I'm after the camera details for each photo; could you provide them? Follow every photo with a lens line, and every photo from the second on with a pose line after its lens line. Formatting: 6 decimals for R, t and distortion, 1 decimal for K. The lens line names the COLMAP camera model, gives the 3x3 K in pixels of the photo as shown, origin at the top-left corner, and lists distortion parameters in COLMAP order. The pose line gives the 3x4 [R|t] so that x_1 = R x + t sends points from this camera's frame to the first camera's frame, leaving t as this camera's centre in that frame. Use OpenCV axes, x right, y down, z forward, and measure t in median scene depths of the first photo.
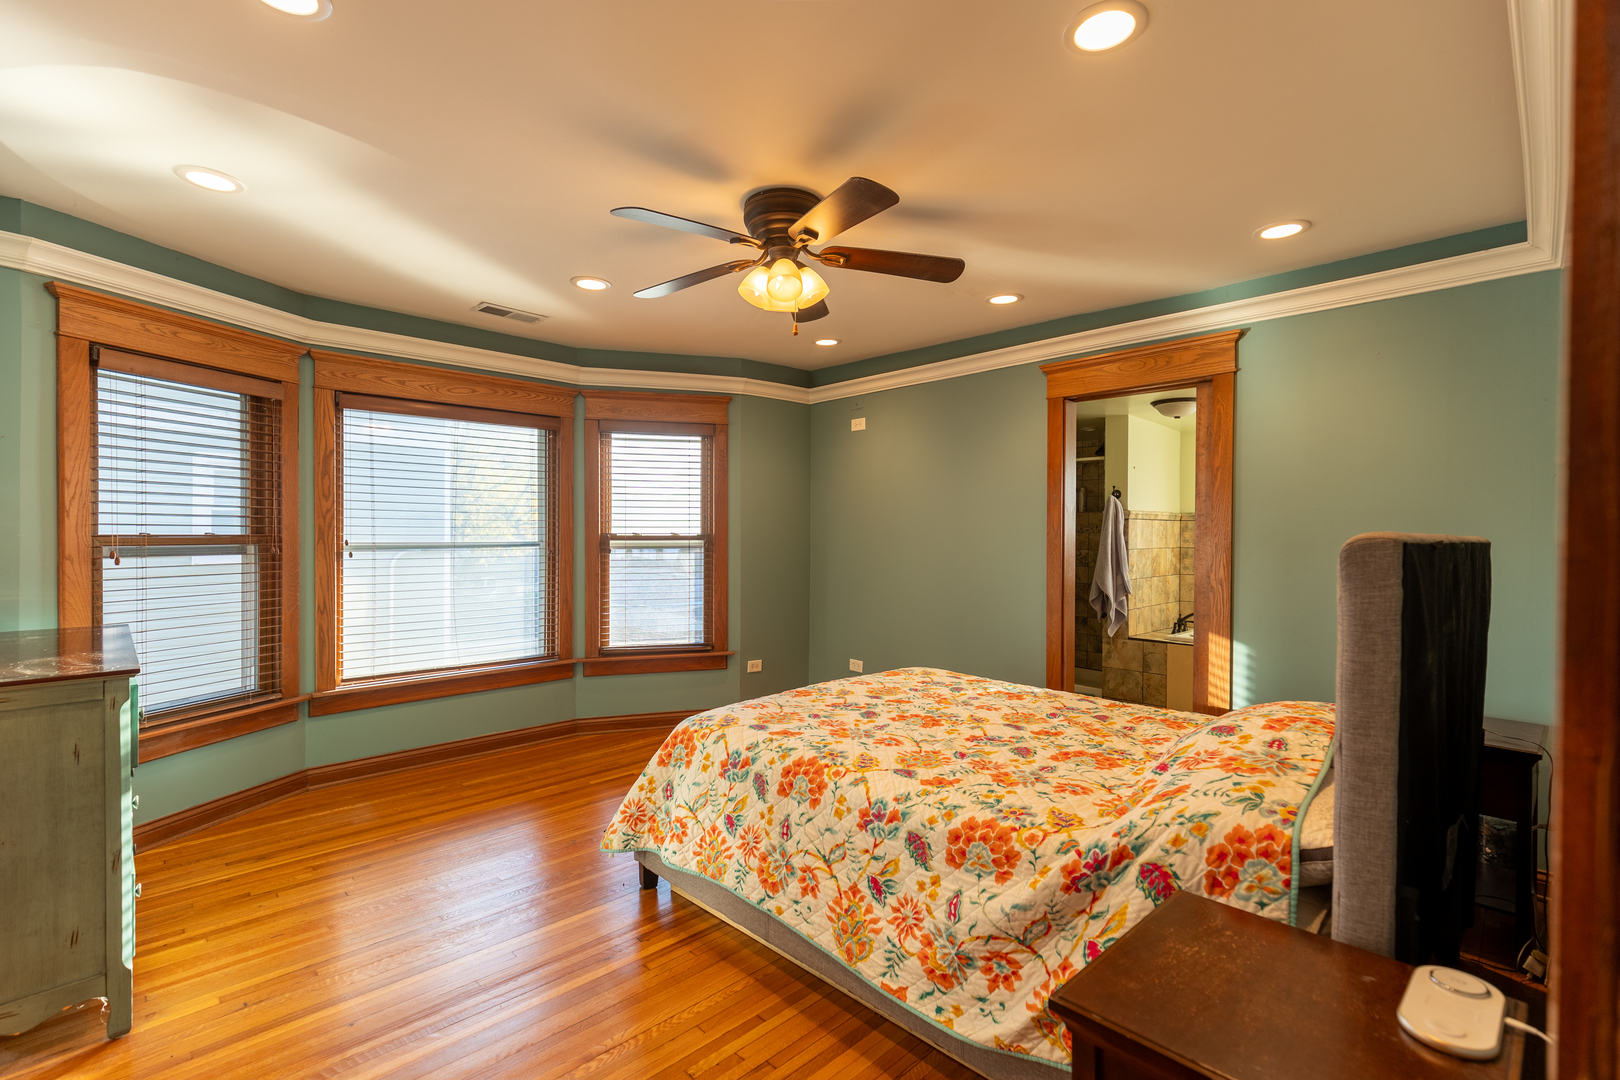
lens RADIAL K [[737.0, 0, 811.5], [0, 737.0, 543.3], [0, 0, 1]] dist [0.004147, 0.000170]
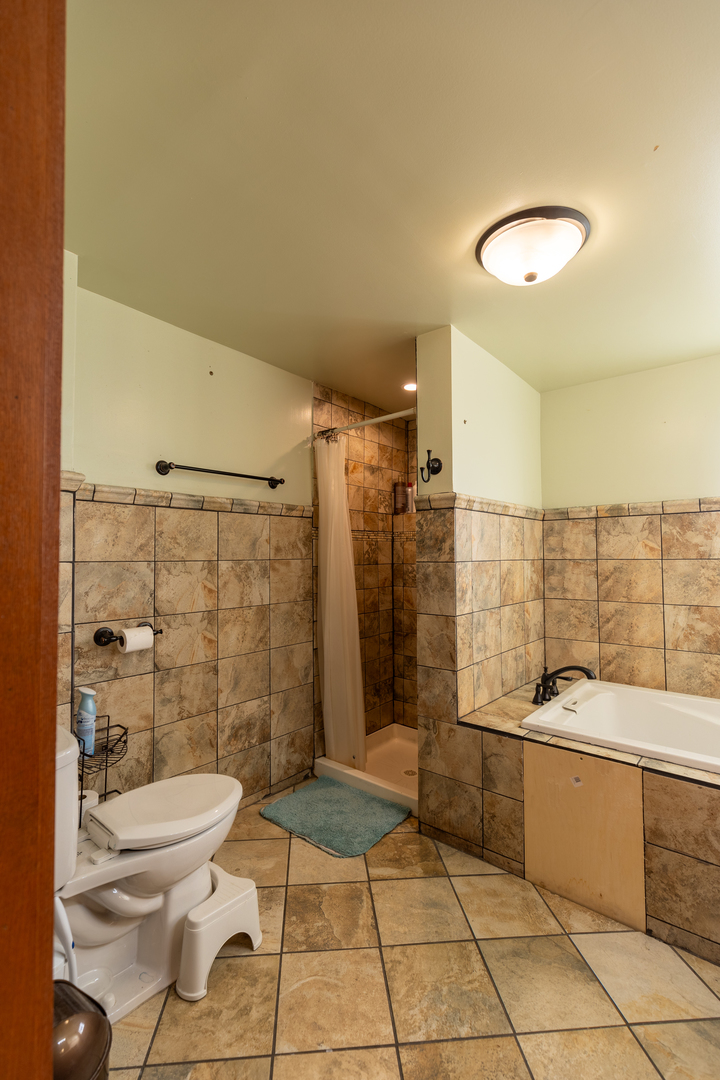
lens RADIAL K [[491.3, 0, 358.3], [0, 491.3, 539.1], [0, 0, 1]] dist [0.004147, 0.000170]
pose [[0.994977, -0.005047, 0.099973, 0.316633], [0.009058, 0.999170, -0.039707, 0.004381], [-0.099690, 0.040413, 0.994198, 0.628712]]
